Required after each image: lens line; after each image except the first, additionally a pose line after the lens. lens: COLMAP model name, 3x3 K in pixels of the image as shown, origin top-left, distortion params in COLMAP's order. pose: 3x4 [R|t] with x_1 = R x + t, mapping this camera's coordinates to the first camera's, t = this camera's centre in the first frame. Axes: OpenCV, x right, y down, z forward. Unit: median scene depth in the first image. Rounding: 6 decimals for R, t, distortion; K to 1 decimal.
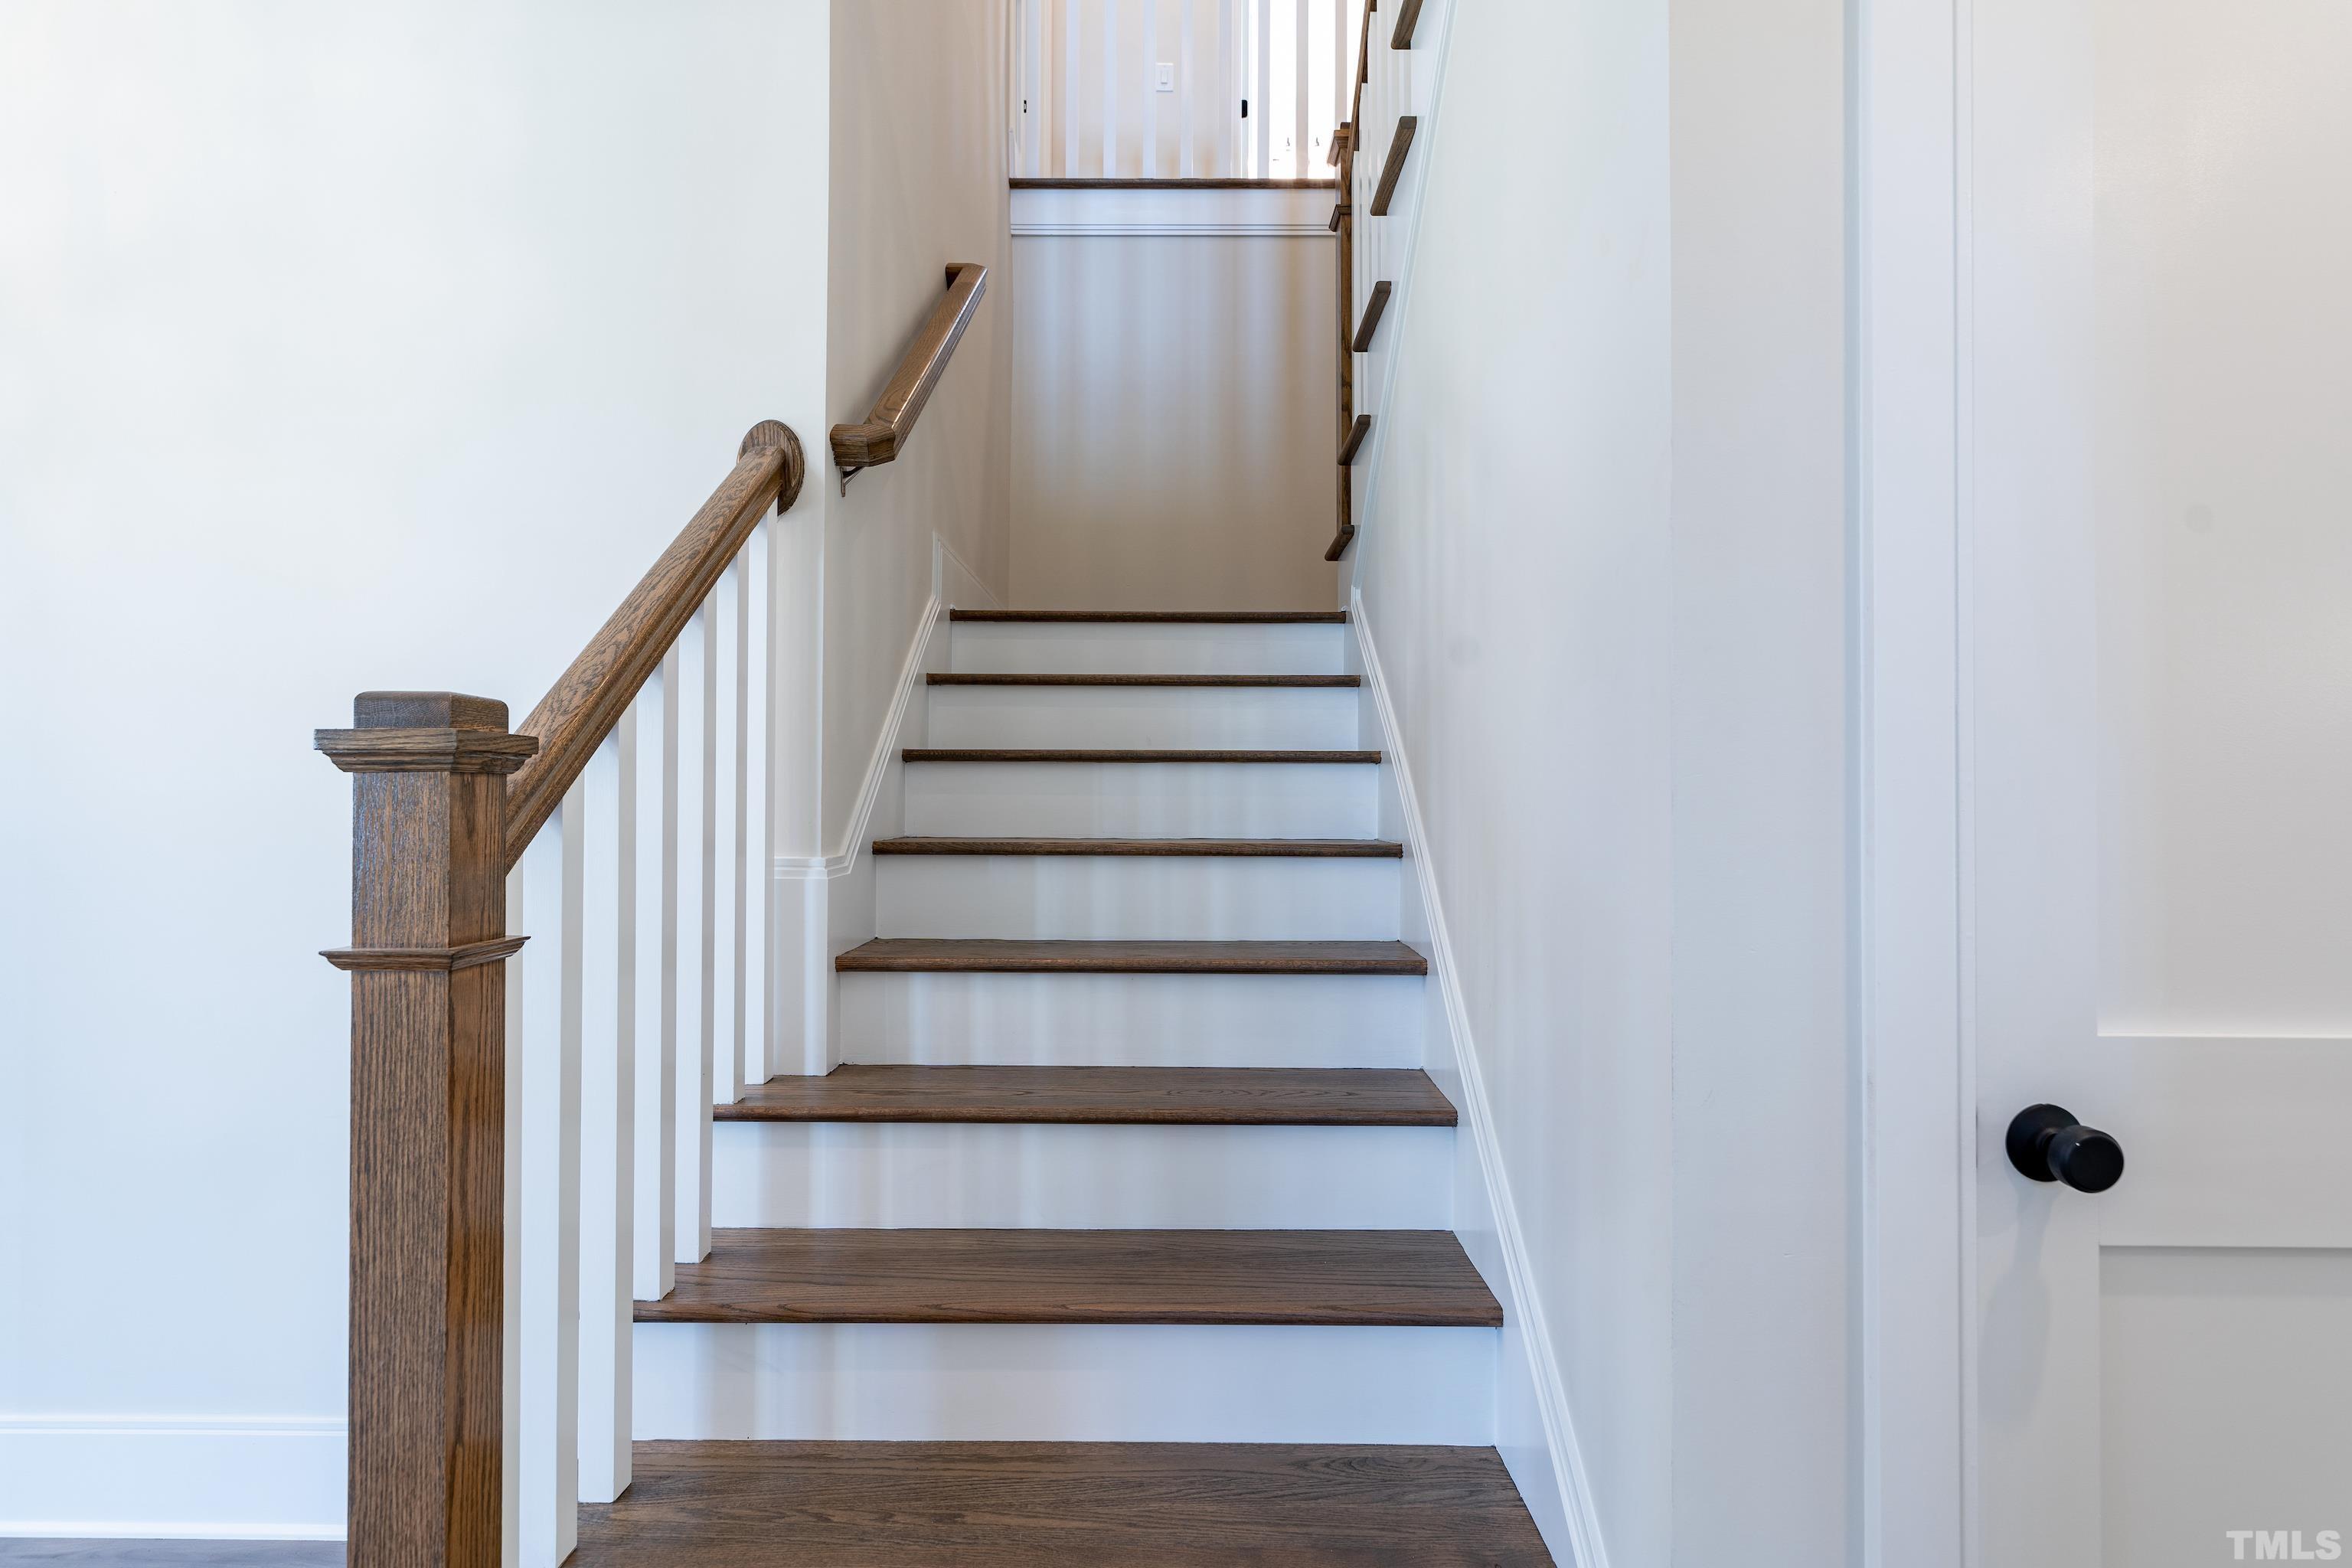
lens RADIAL K [[1154.7, 0, 1175.4], [0, 1154.7, 803.7], [0, 0, 1]] dist [-0.000417, 0.000146]
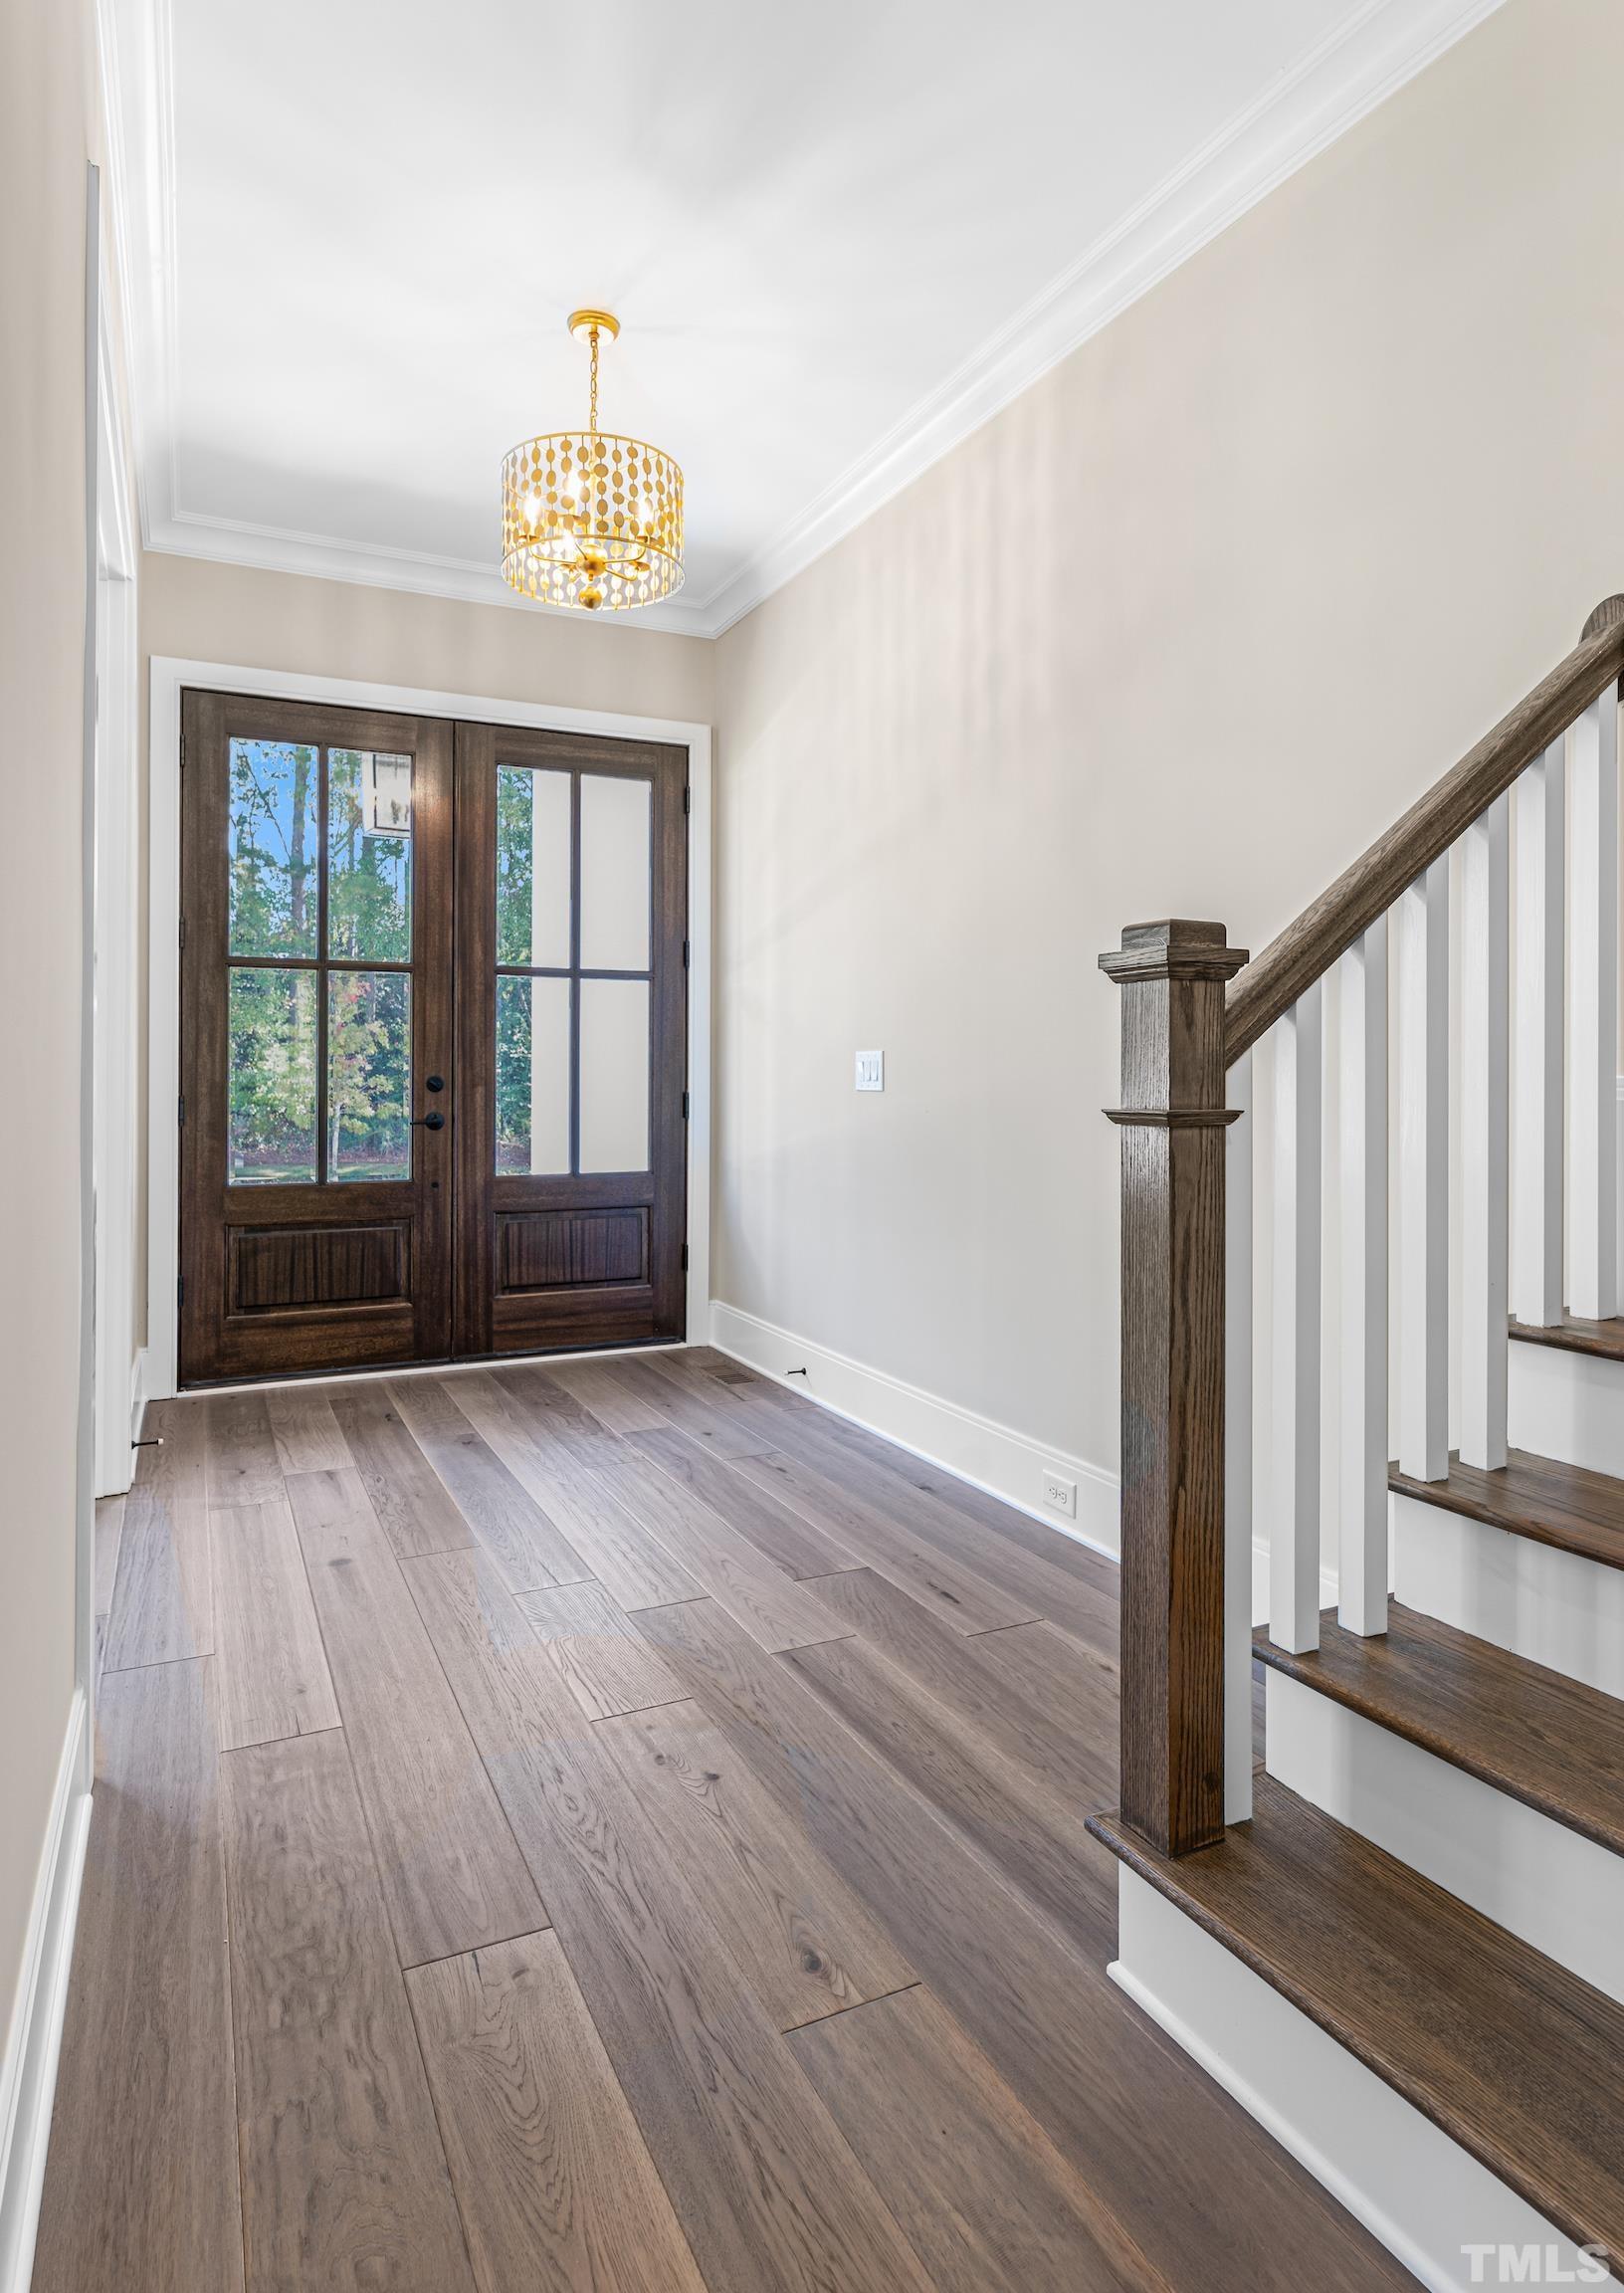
lens RADIAL K [[1279.0, 0, 810.5], [0, 1279.0, 1073.5], [0, 0, 1]] dist [-0.000373, -0.000150]
pose [[0.443939, -0.003030, -0.896052, 0.494834], [0.004283, 0.999990, -0.001260, 0.079422], [0.896047, -0.003278, 0.443948, -0.029379]]
